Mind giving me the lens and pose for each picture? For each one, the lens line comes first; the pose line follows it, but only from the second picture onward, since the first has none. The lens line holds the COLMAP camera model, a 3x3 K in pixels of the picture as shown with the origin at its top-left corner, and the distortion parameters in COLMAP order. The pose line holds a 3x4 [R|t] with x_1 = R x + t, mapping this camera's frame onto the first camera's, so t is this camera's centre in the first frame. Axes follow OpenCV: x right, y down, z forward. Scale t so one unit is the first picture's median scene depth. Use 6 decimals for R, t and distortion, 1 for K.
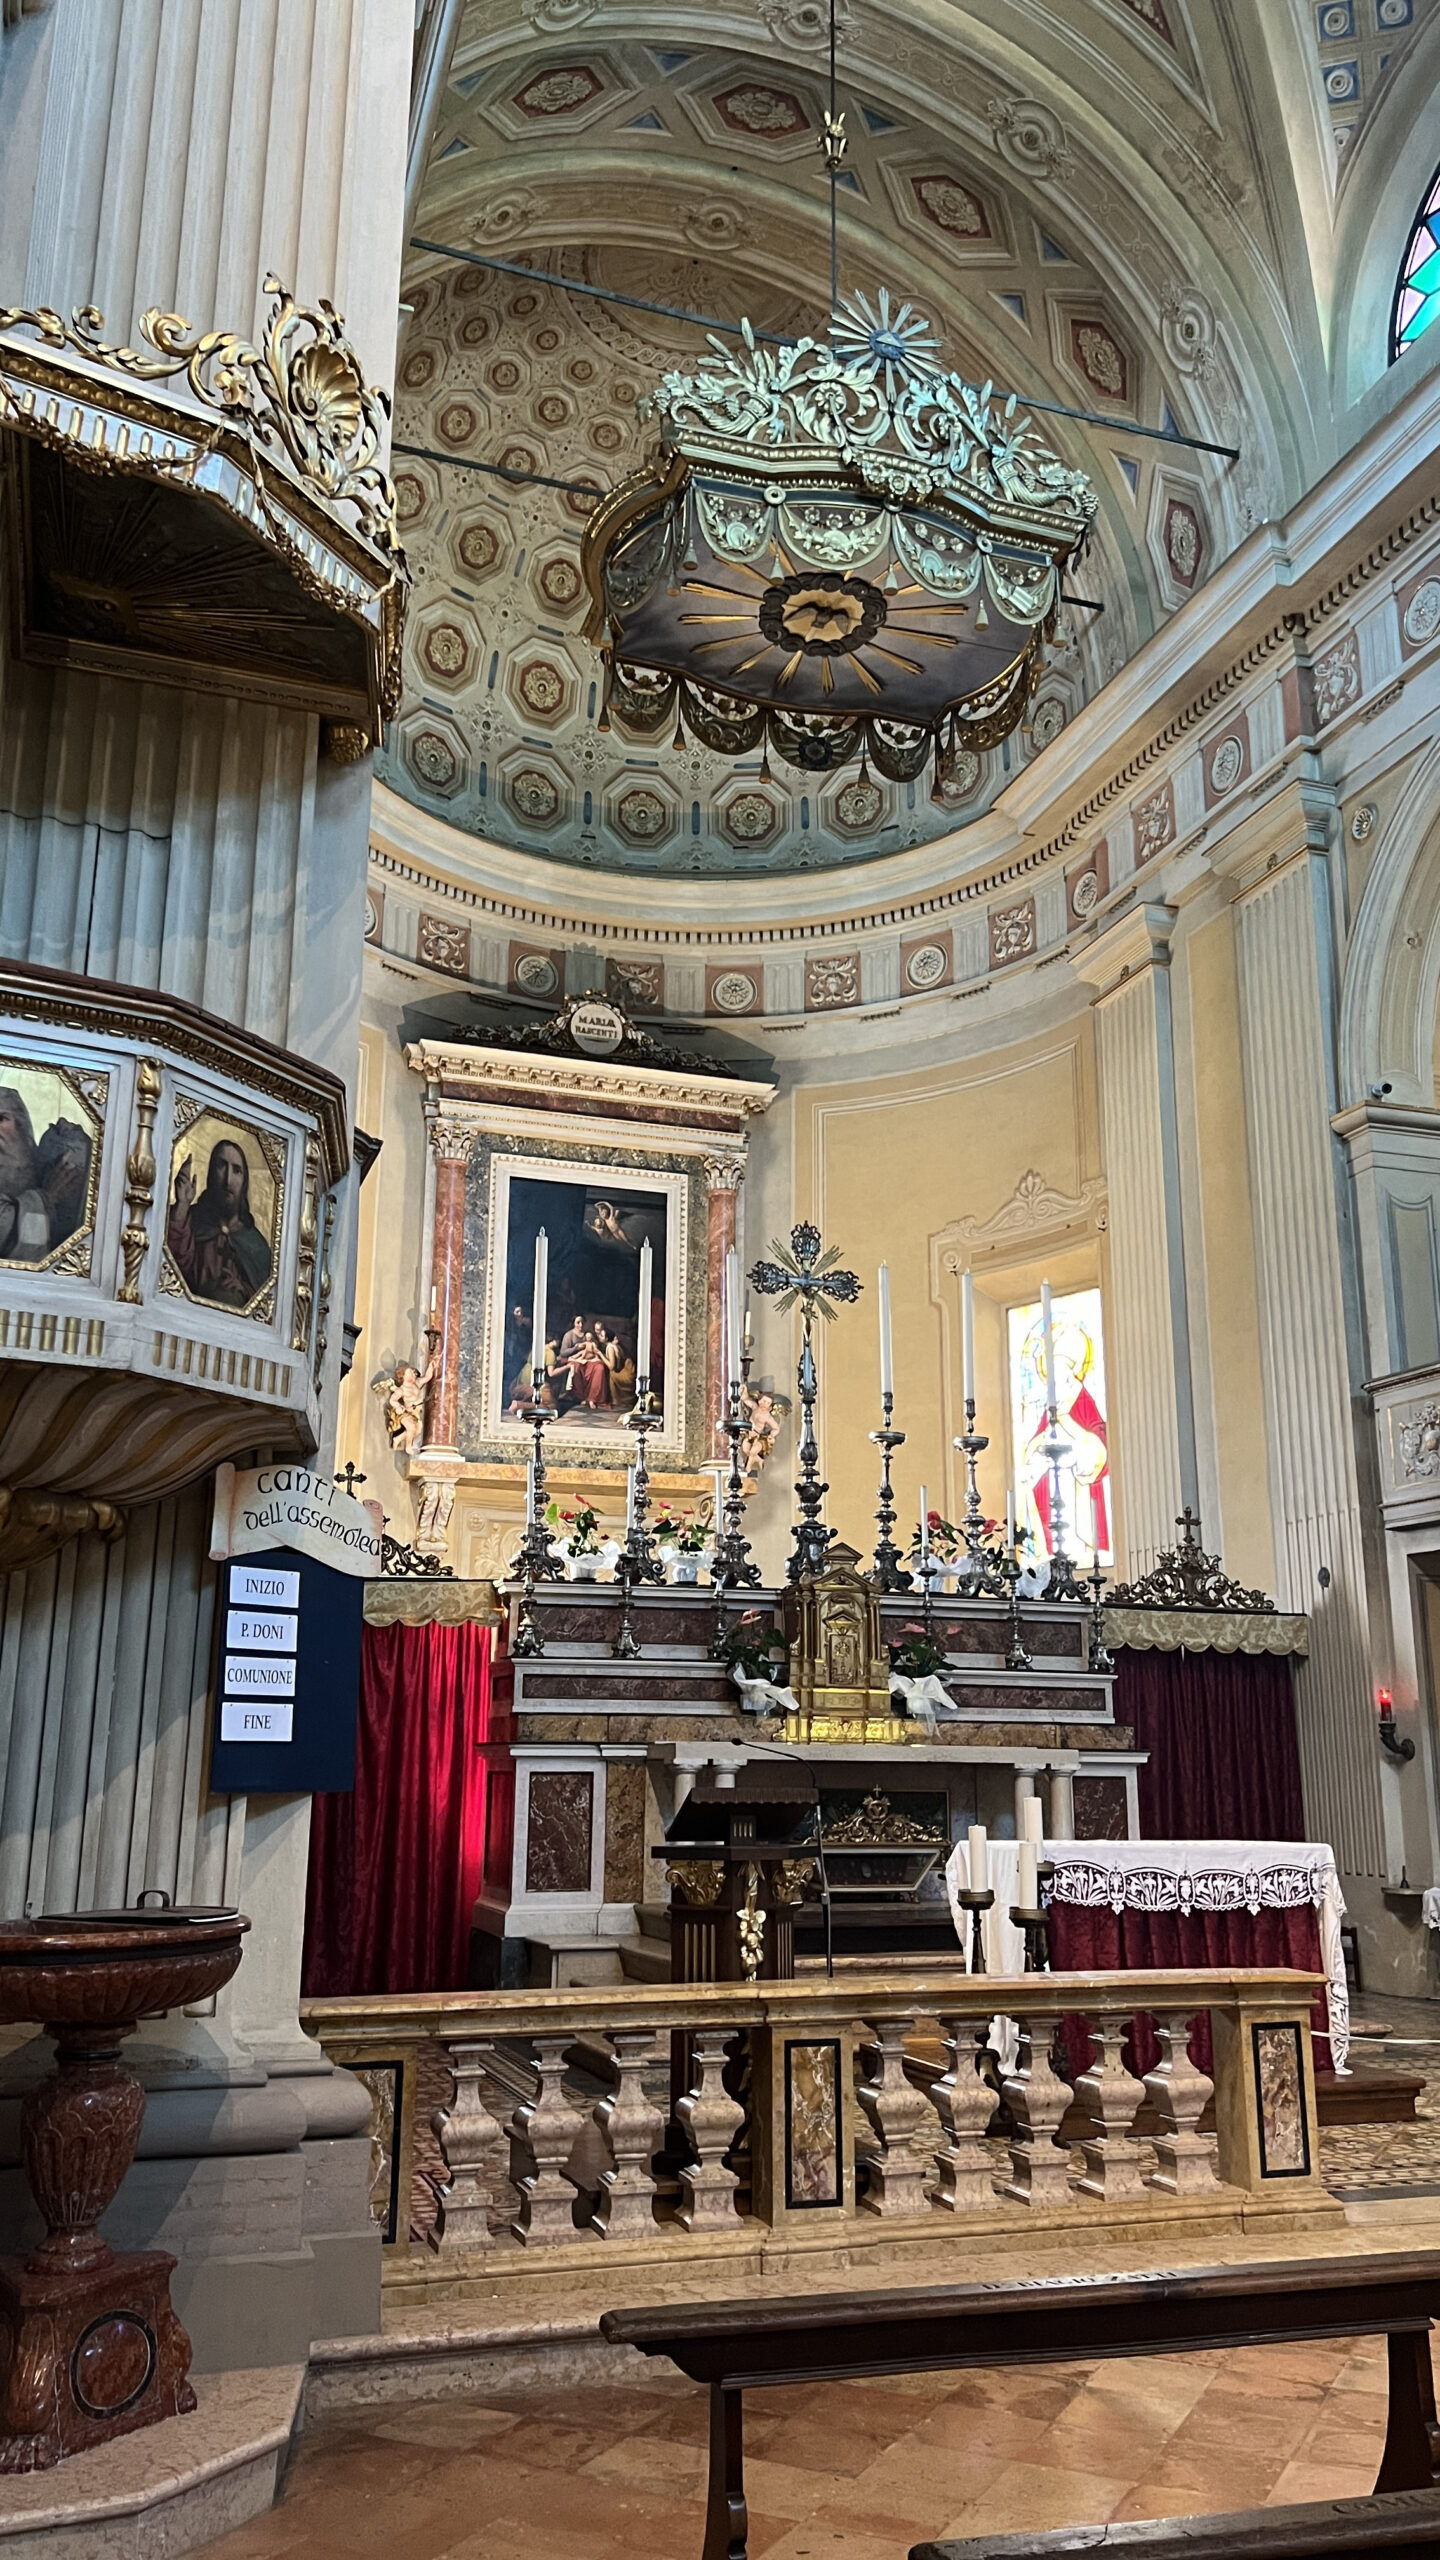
lens RADIAL K [[1908.2, 0, 721.5], [0, 1908.2, 1283.4], [0, 0, 1]] dist [0.065056, -0.071820]
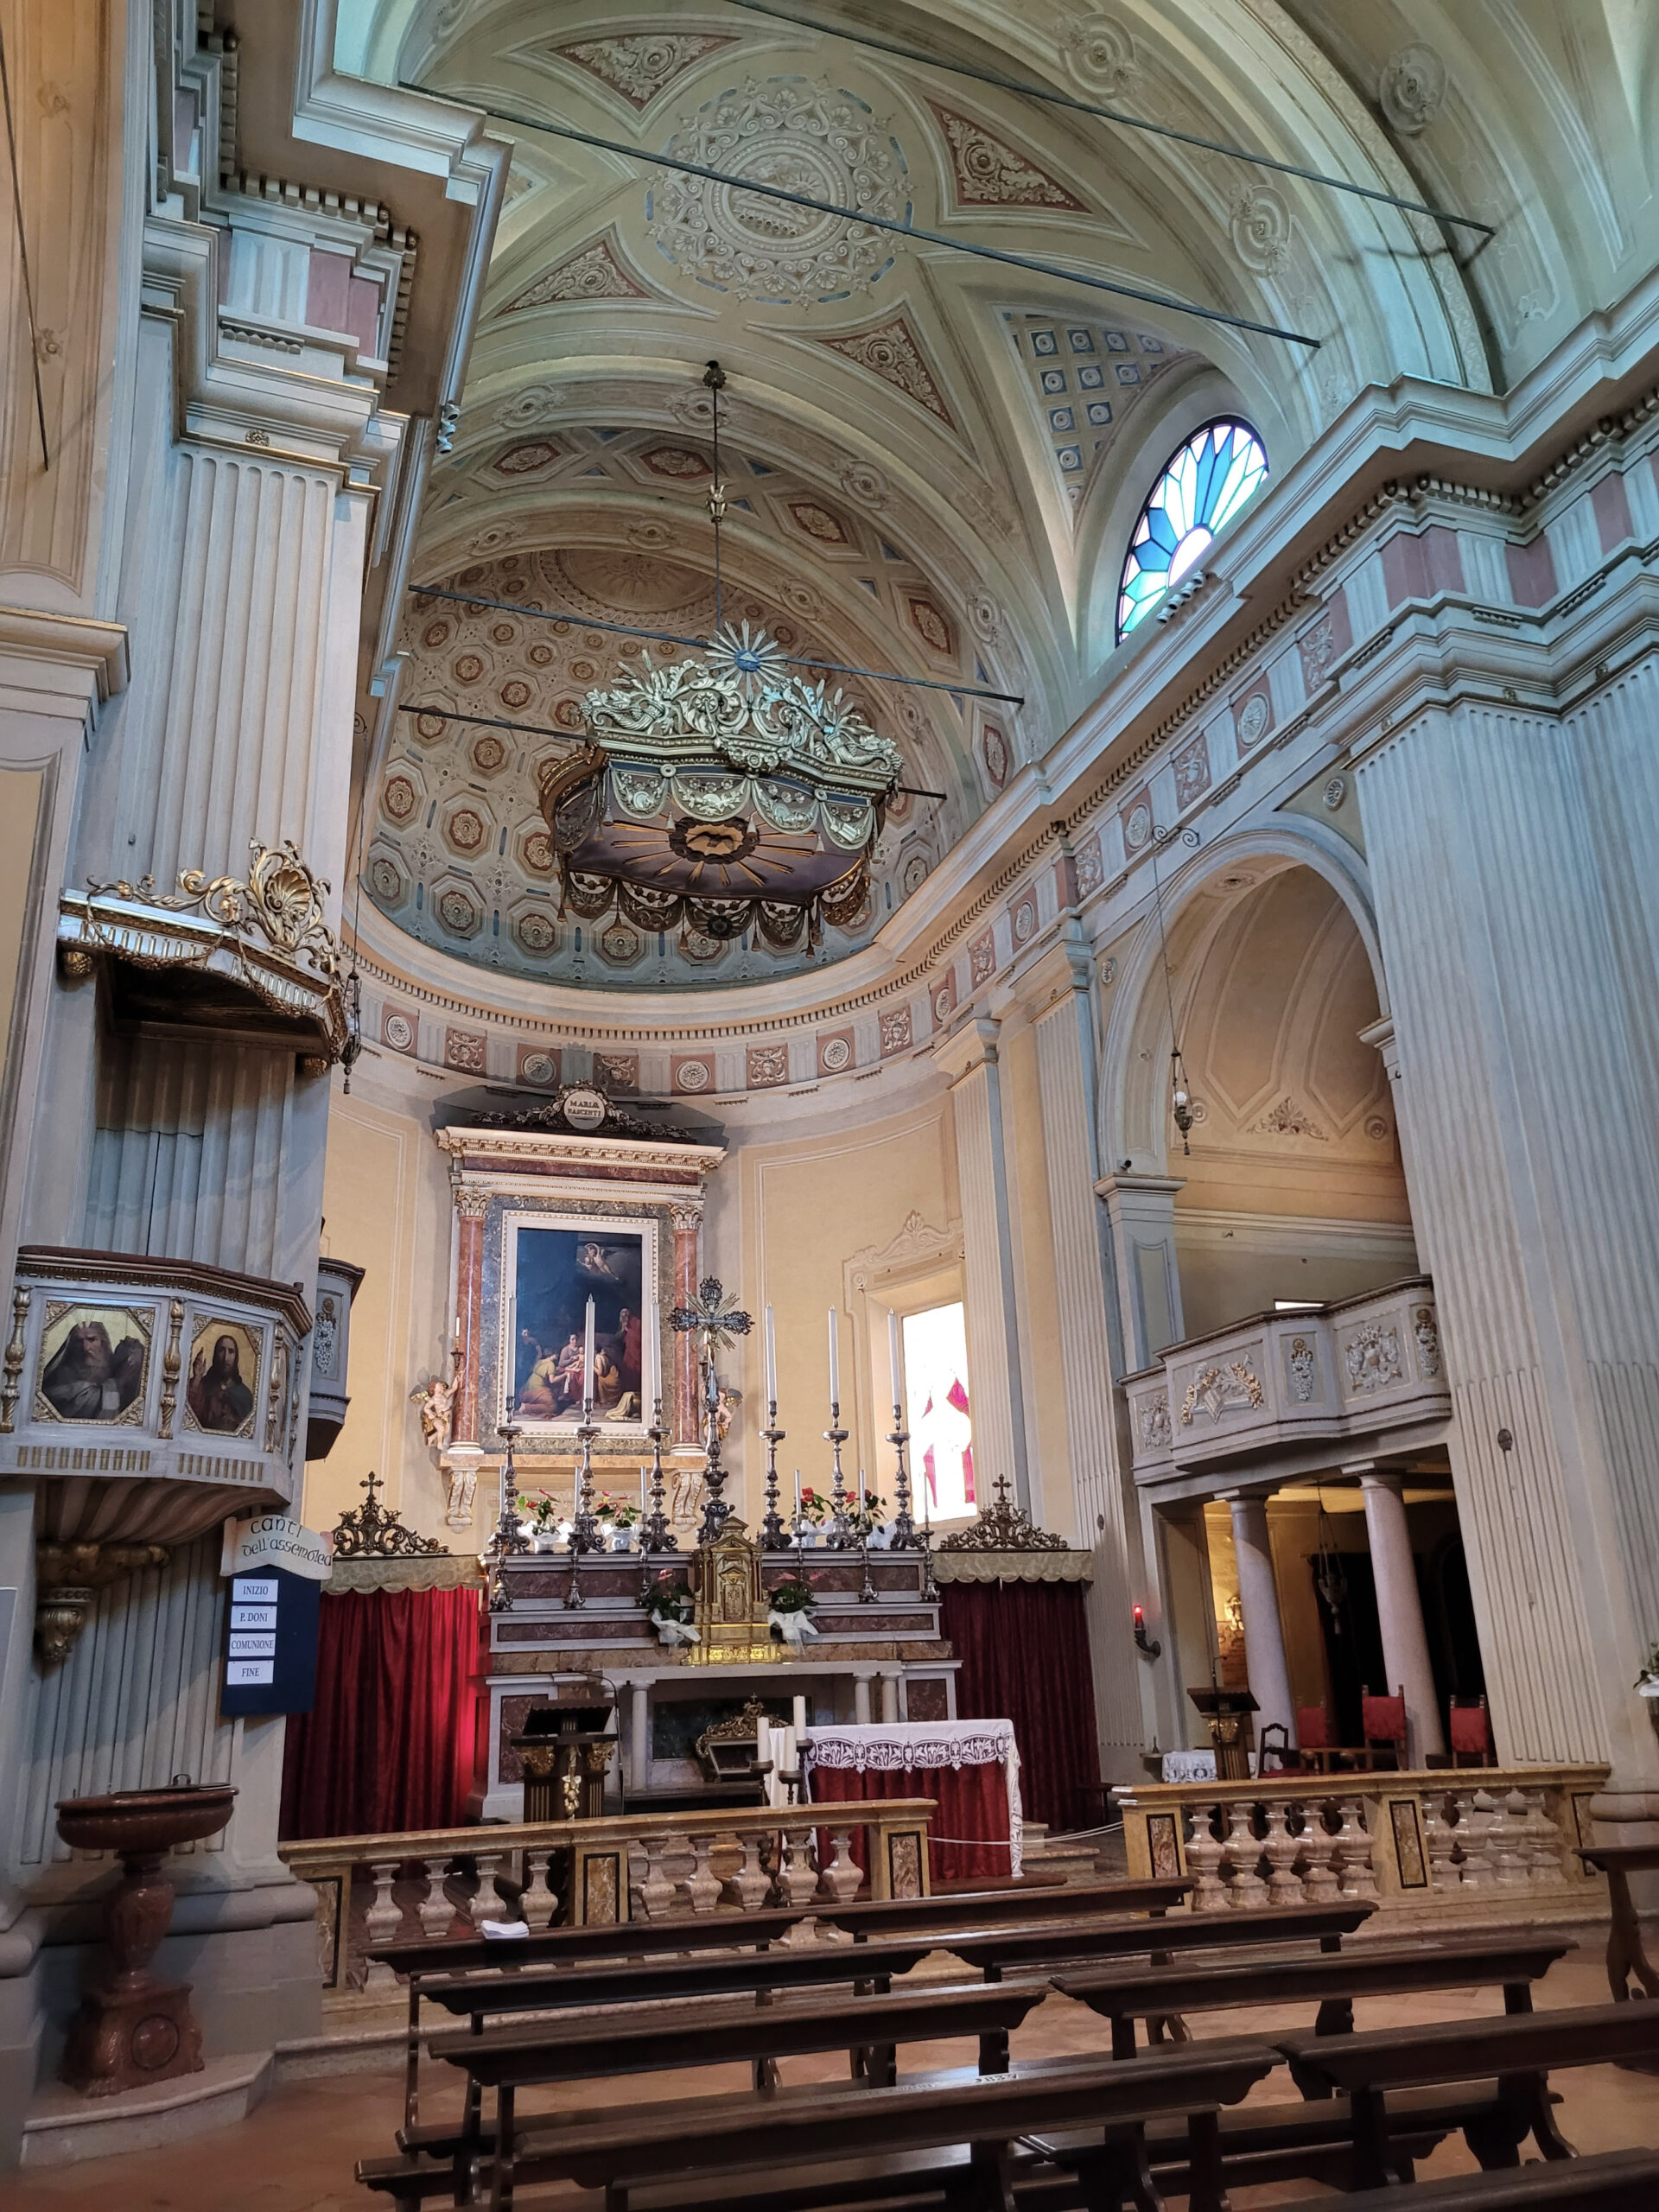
lens RADIAL K [[1666.6, 0, 827.1], [0, 1666.6, 1119.0], [0, 0, 1]] dist [0.050855, -0.042121]
pose [[0.998905, -0.032996, 0.033153, 0.094470], [0.035486, 0.996357, -0.077551, -0.050466], [-0.030474, 0.078642, 0.996437, -0.215021]]
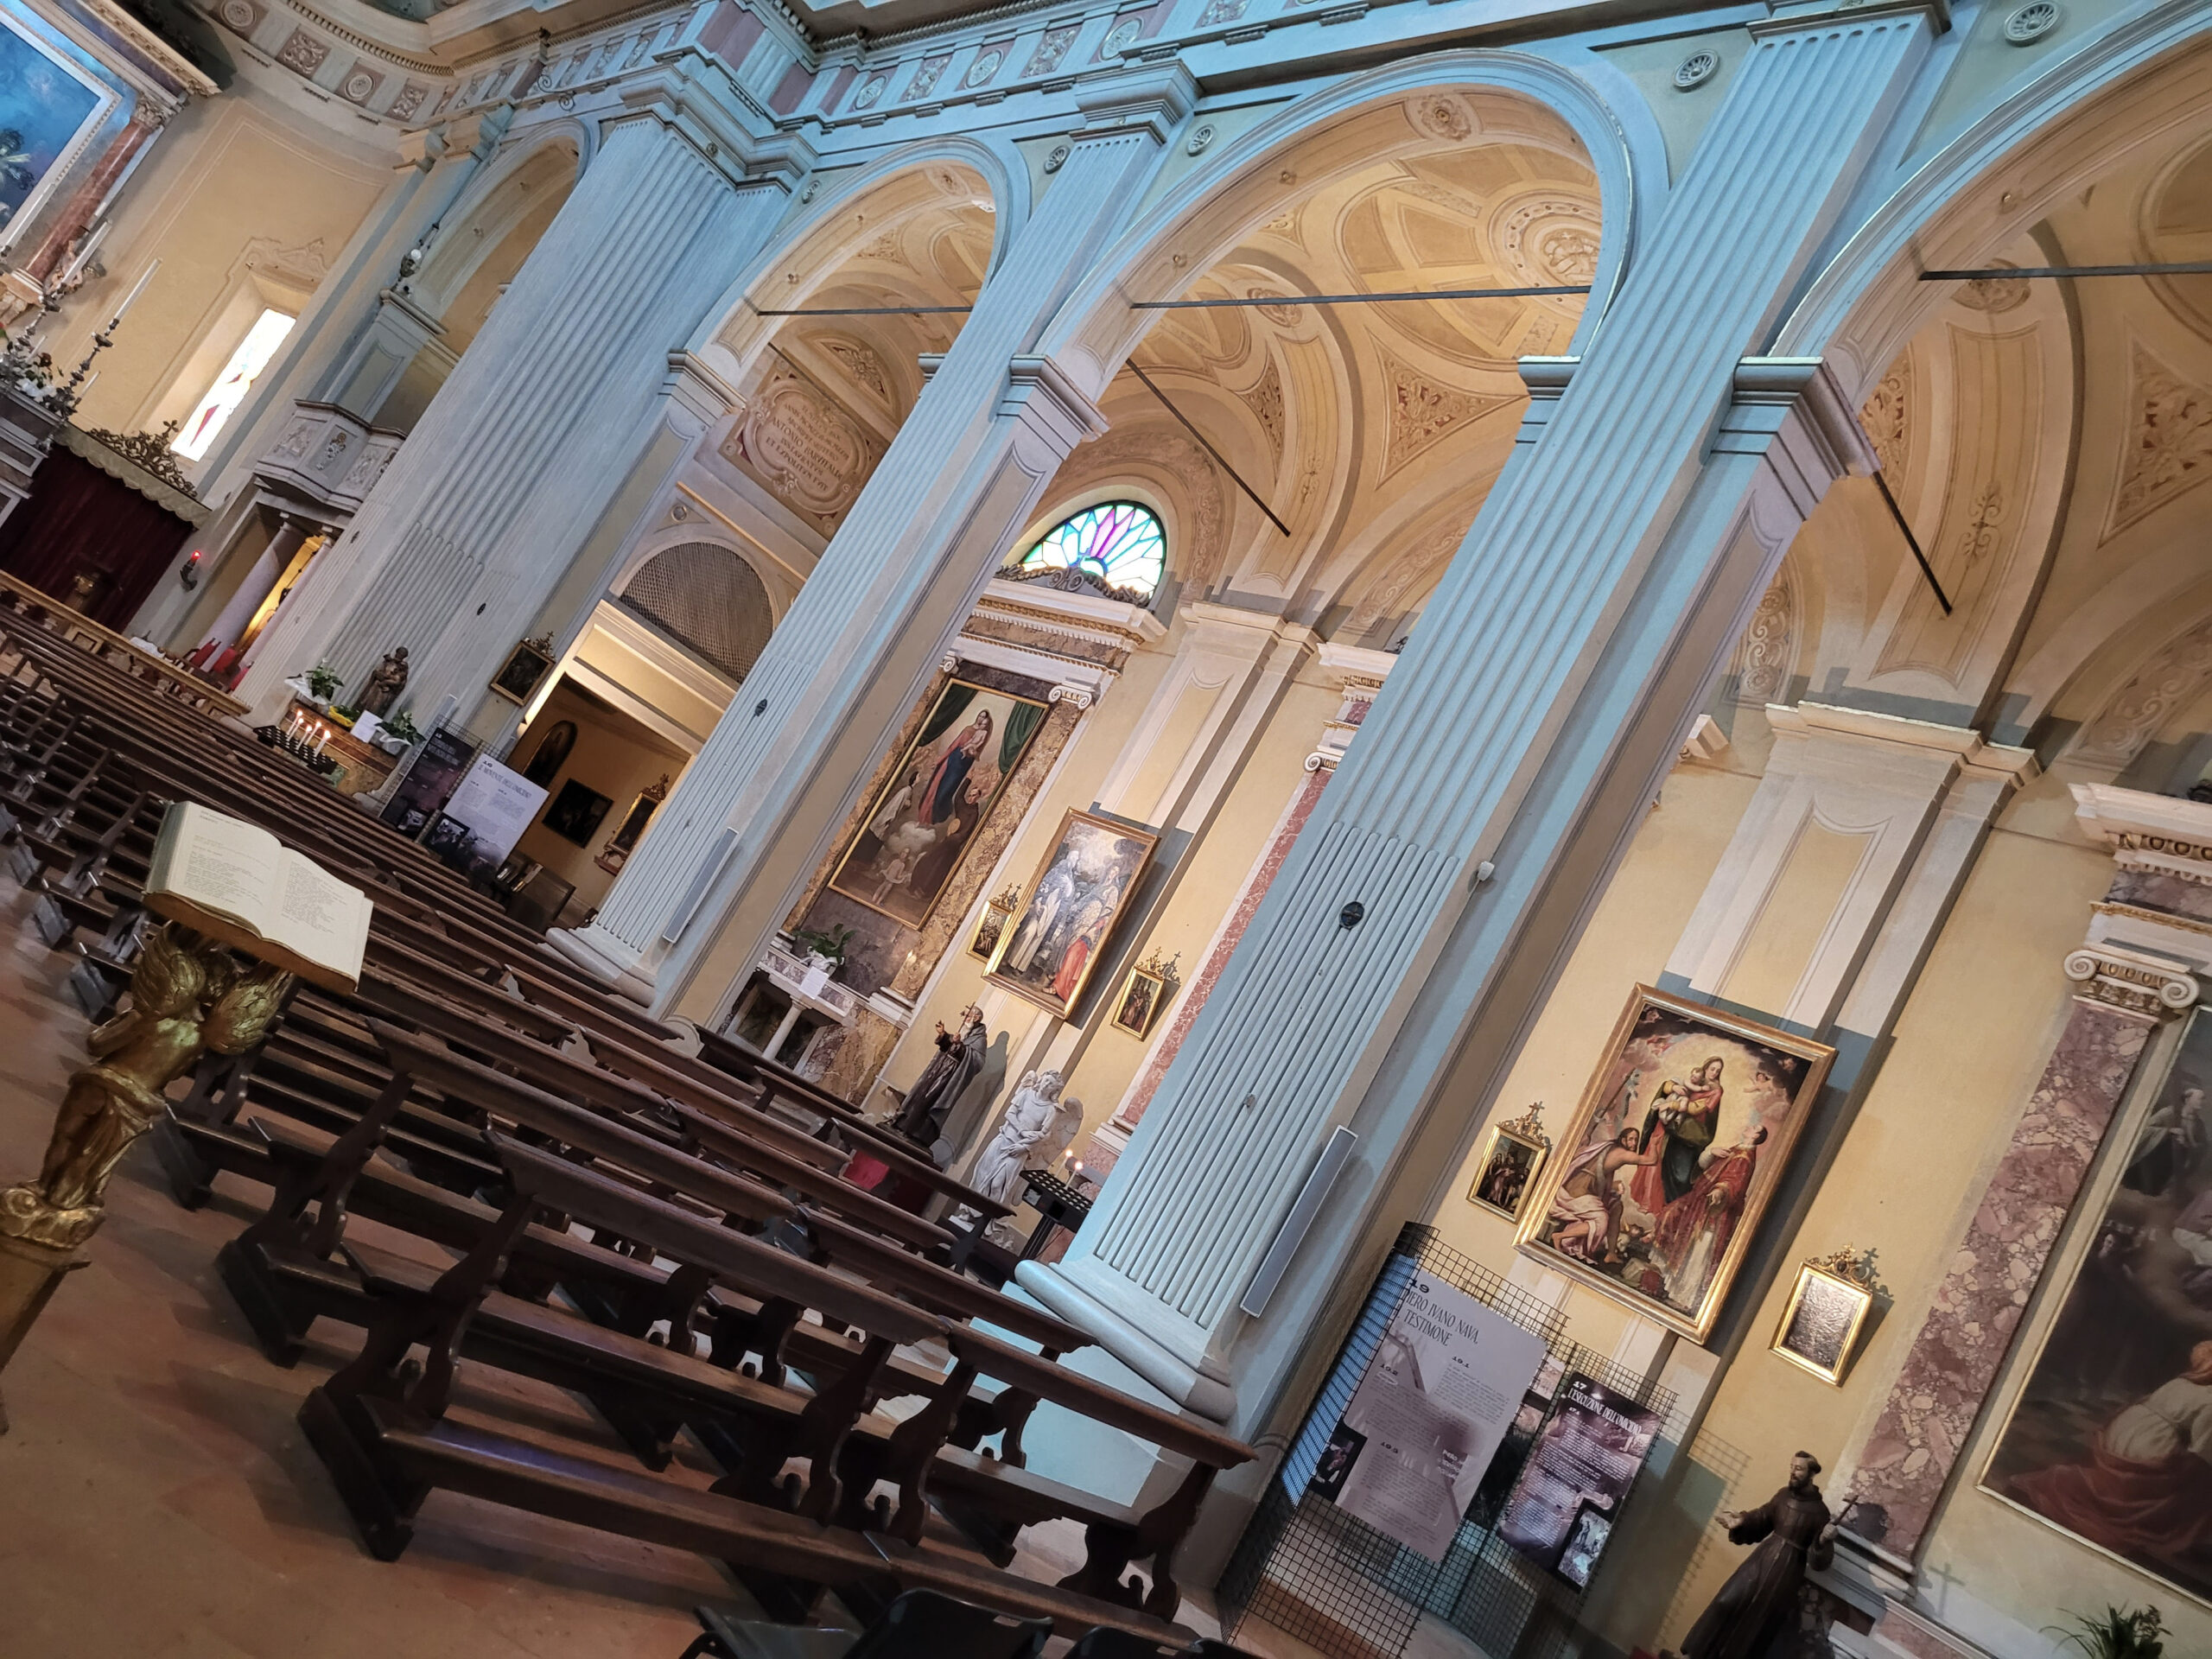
lens RADIAL K [[1666.6, 0, 1075.6], [0, 1666.6, 827.4], [0, 0, 1]] dist [0.050855, -0.042121]
pose [[0.781495, 0.507491, 0.362932, 0.551355], [-0.570209, 0.817056, 0.085326, -0.192084], [-0.253234, -0.273629, 0.927901, -0.792911]]
